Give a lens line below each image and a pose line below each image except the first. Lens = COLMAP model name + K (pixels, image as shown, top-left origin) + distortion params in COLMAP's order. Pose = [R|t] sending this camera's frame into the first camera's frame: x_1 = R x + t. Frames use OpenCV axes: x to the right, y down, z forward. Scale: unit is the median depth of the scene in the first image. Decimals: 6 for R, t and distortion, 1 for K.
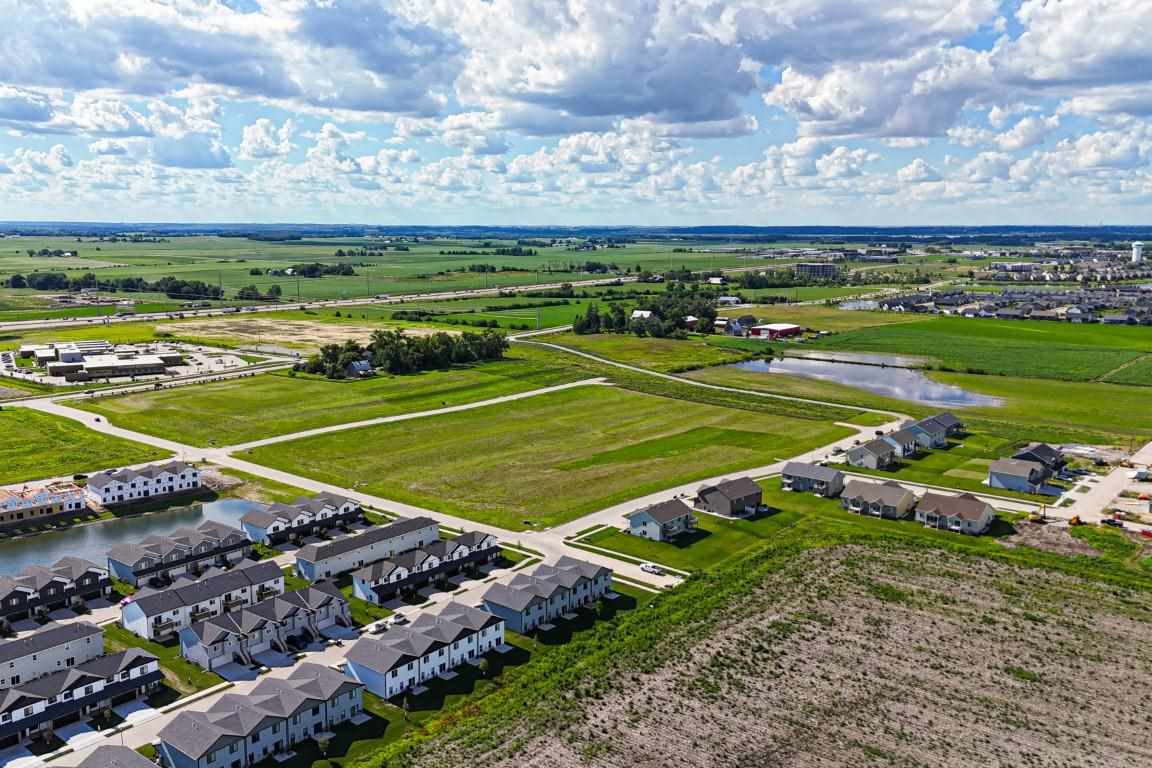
lens RADIAL K [[989.9, 0, 565.8], [0, 989.9, 385.4], [0, 0, 1]] dist [0.114621, -0.178751]
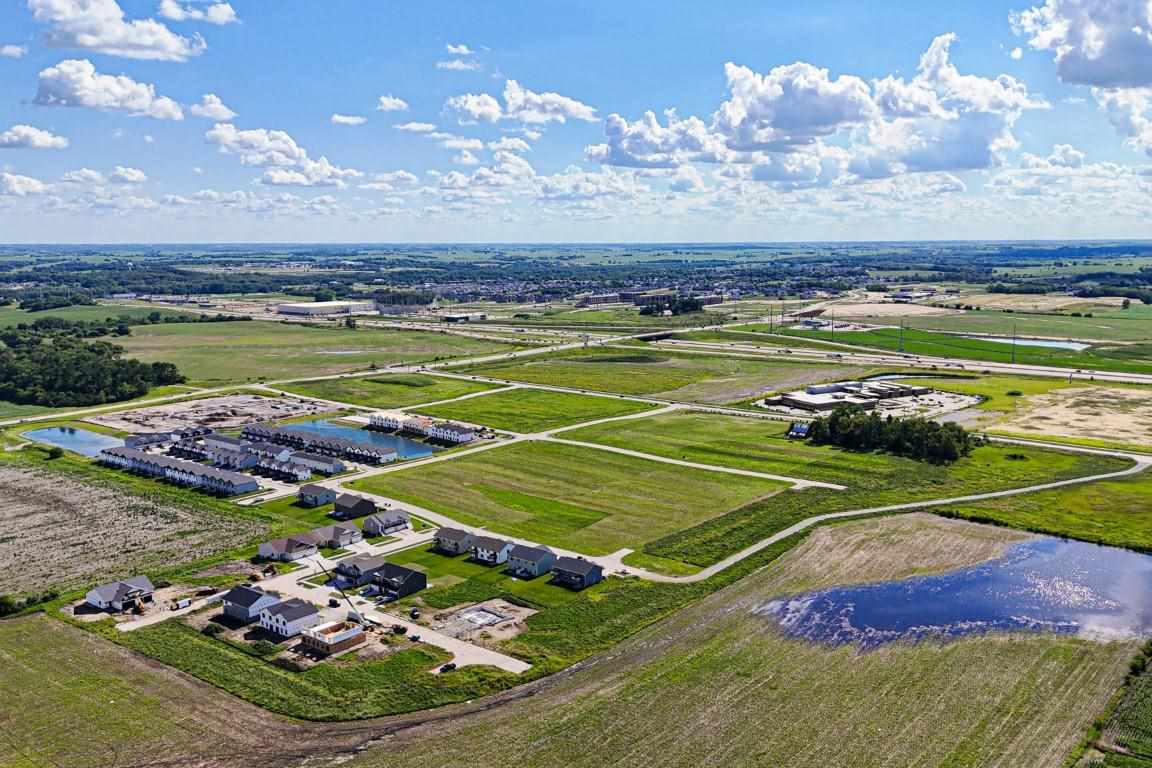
lens RADIAL K [[1013.3, 0, 604.8], [0, 1013.3, 384.2], [0, 0, 1]] dist [0.064860, -0.008732]
pose [[0.016264, 0.141096, -0.989862, 1.311856], [-0.156314, 0.978179, 0.136863, -0.268861], [0.987573, 0.152504, 0.037964, 0.986985]]
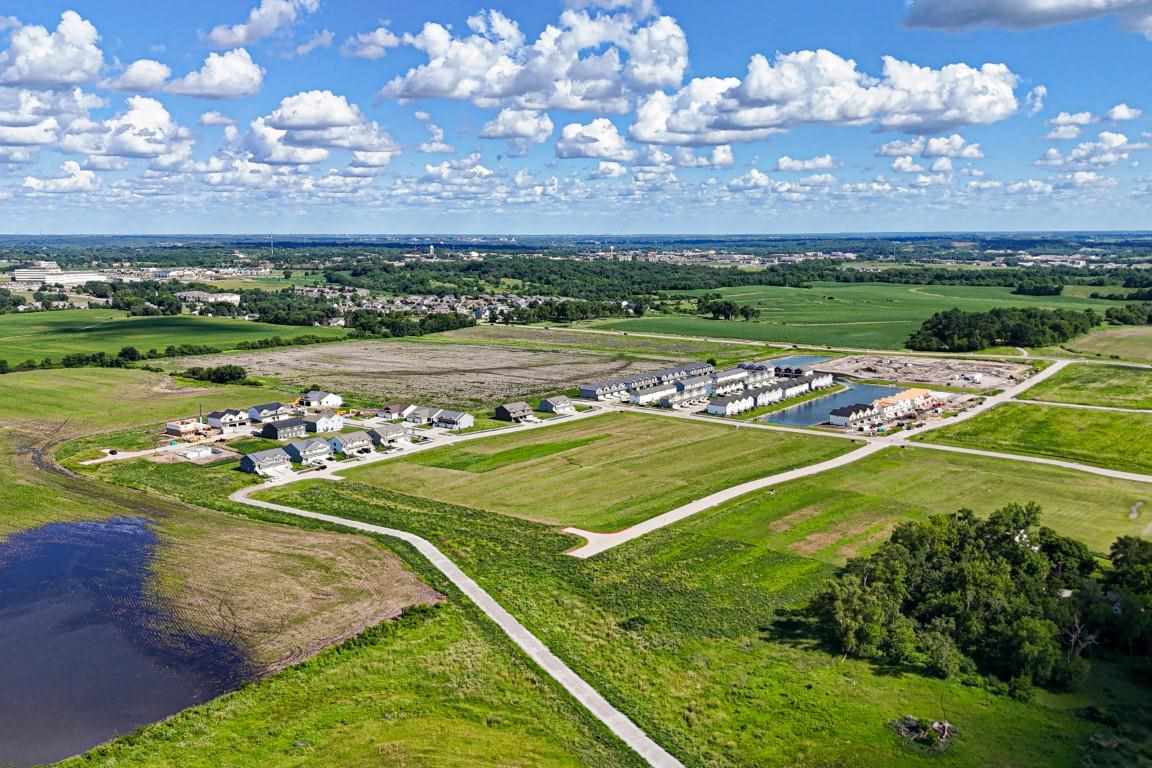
lens RADIAL K [[950.9, 0, 638.5], [0, 950.9, 404.8], [0, 0, 1]] dist [0.079626, -0.067728]
pose [[-0.996283, 0.017982, -0.084240, 0.062944], [-0.011306, 0.942209, 0.334836, -0.371955], [0.085392, 0.334544, -0.938503, 2.021644]]
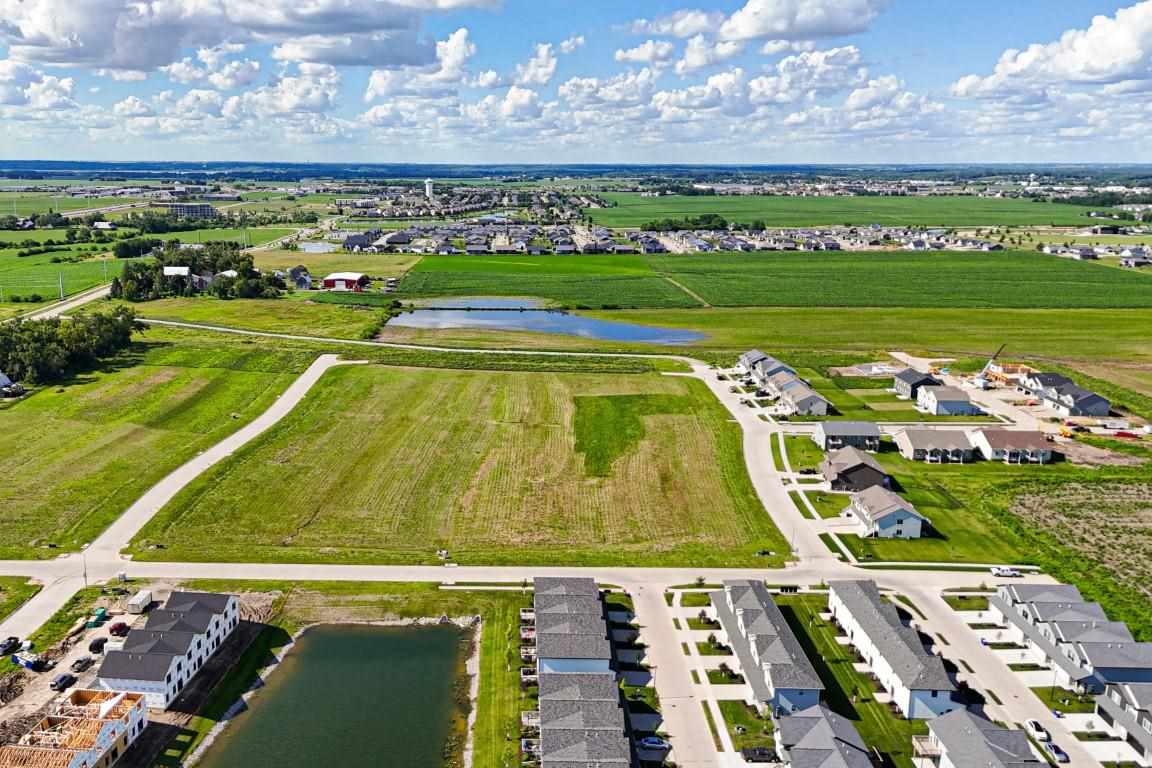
lens RADIAL K [[976.7, 0, 489.0], [0, 976.7, 384.0], [0, 0, 1]] dist [0.079327, -0.087547]
pose [[0.780228, -0.136811, 0.610350, -0.486386], [0.097669, 0.990465, 0.097161, -0.067148], [-0.617823, -0.016195, 0.786150, 0.377622]]
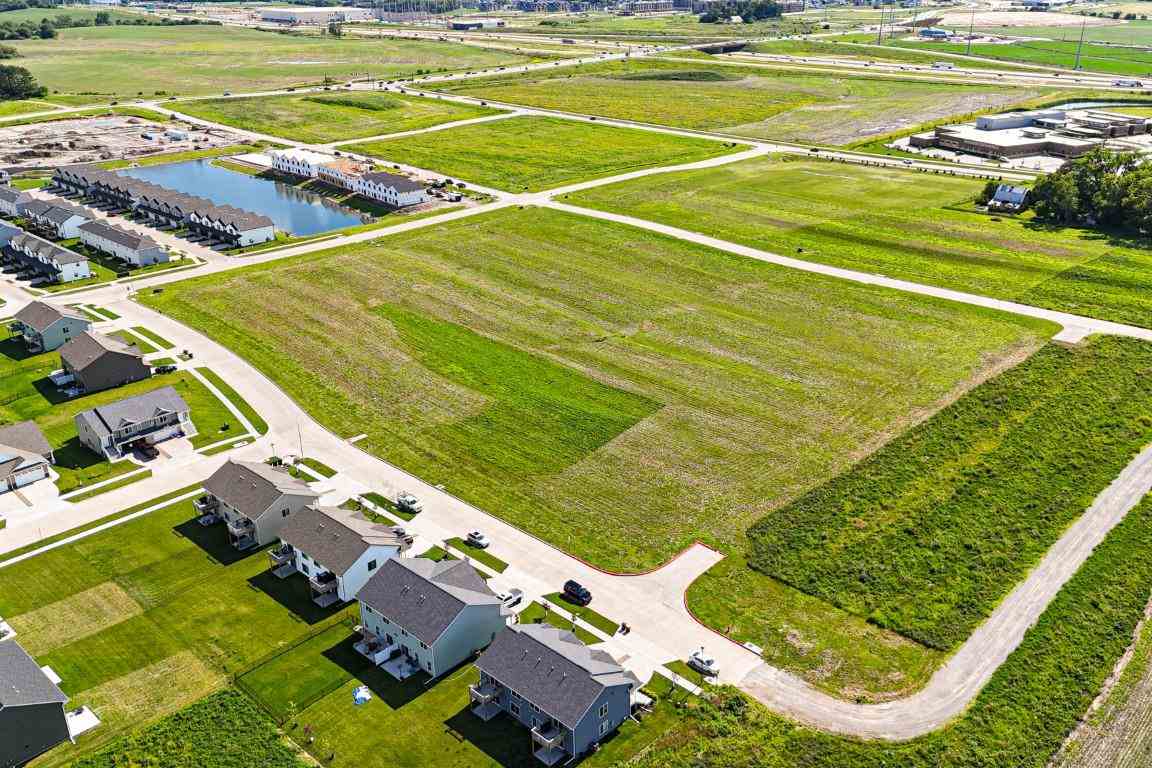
lens RADIAL K [[1024.3, 0, 571.3], [0, 1024.3, 380.3], [0, 0, 1]] dist [0.083354, -0.100759]
pose [[-0.059385, 0.380453, -0.922892, 0.638131], [-0.161011, 0.908767, 0.384991, -0.165112], [0.985164, 0.171459, 0.007290, 1.011921]]
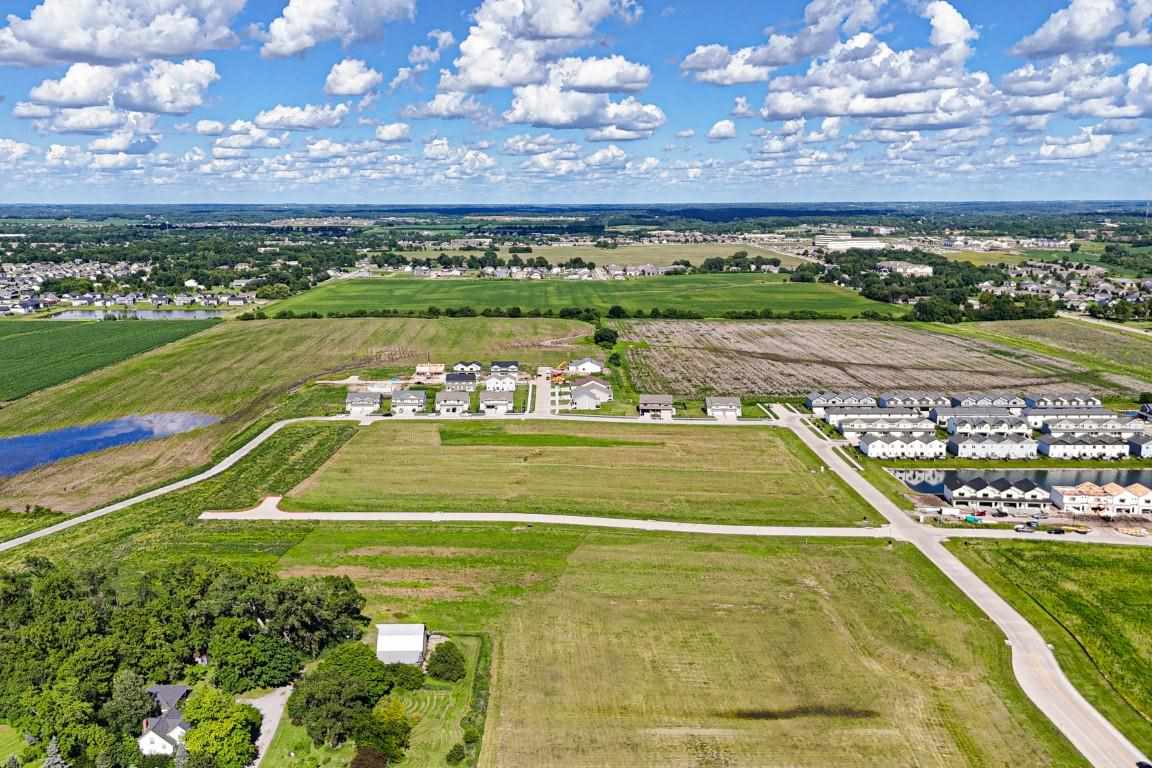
lens RADIAL K [[1024.3, 0, 571.3], [0, 1024.3, 380.3], [0, 0, 1]] dist [0.083354, -0.100759]
pose [[-0.651705, -0.128951, 0.747430, -0.764567], [0.125118, 0.953664, 0.273625, -0.309632], [-0.748081, 0.271840, -0.605374, 1.613999]]
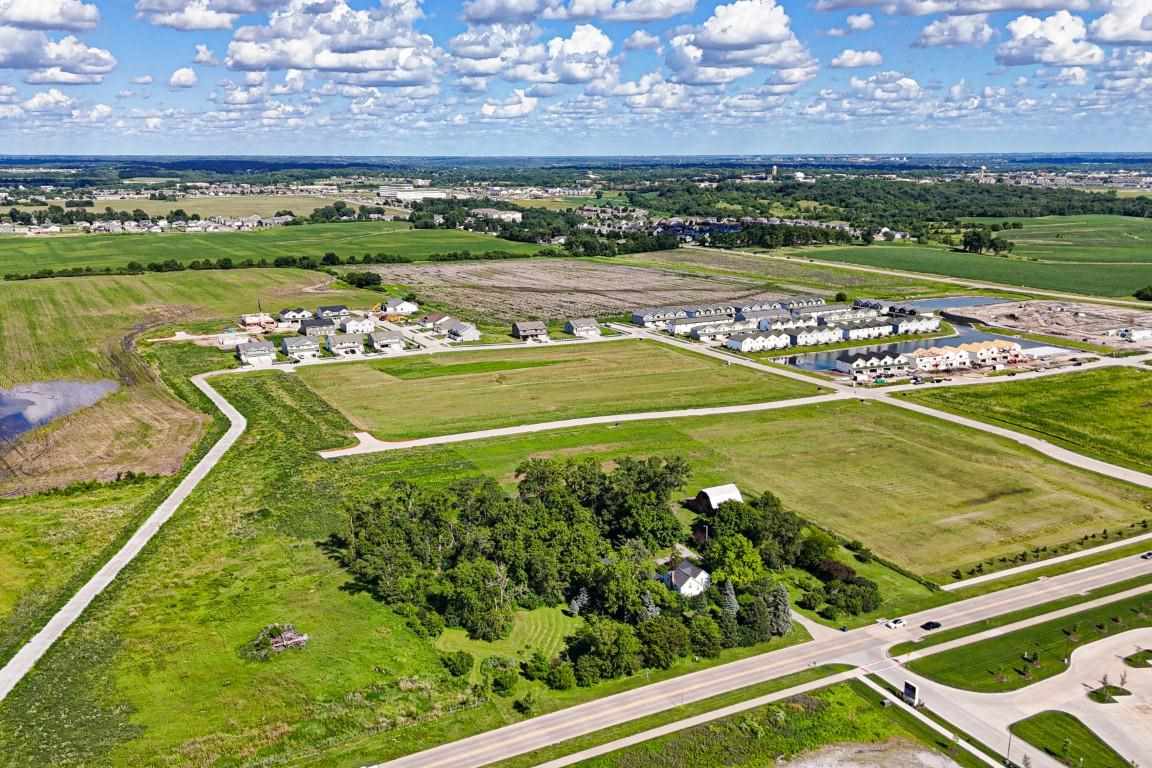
lens RADIAL K [[989.9, 0, 565.8], [0, 989.9, 385.4], [0, 0, 1]] dist [0.114621, -0.178751]
pose [[-0.931477, -0.080303, 0.354827, -0.427342], [0.061404, 0.926637, 0.370908, -0.359963], [-0.358581, 0.367280, -0.858210, 1.976213]]
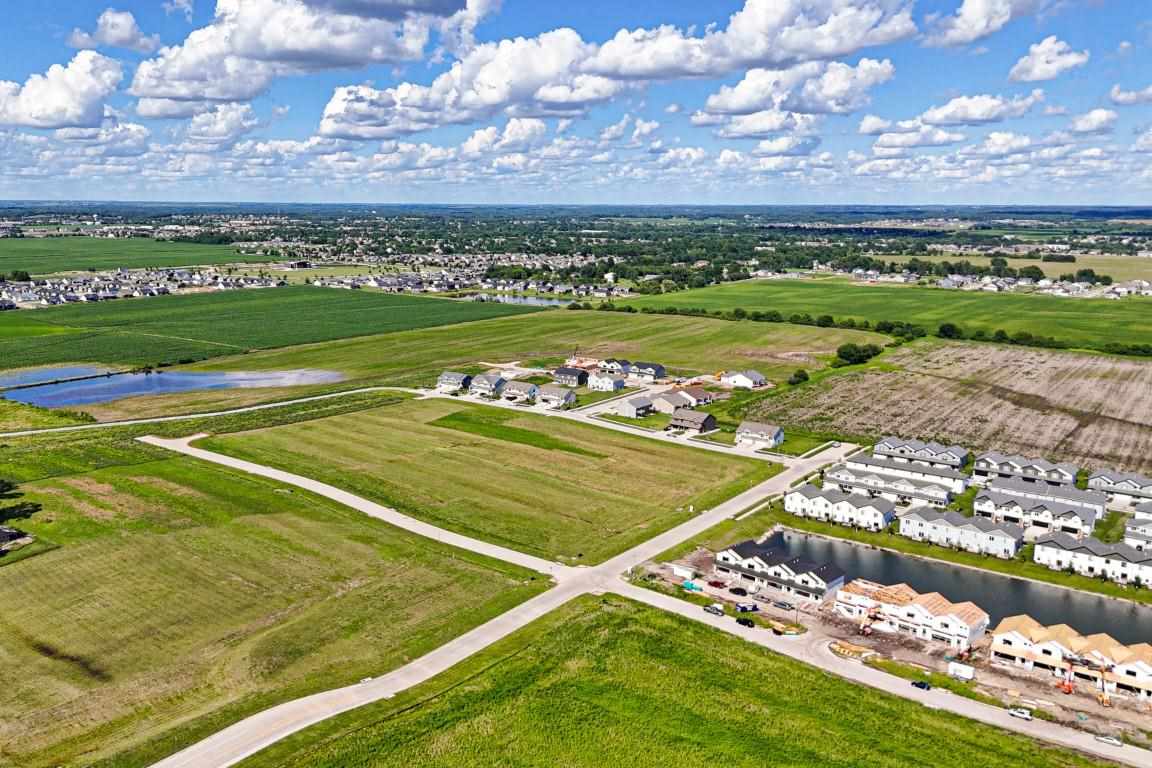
lens RADIAL K [[1023.0, 0, 463.6], [0, 1023.0, 386.3], [0, 0, 1]] dist [0.067716, -0.011490]
pose [[-0.019889, -0.179115, 0.983627, -1.012327], [0.154290, 0.971486, 0.180024, -0.204799], [-0.987825, 0.155345, 0.008314, 1.004750]]
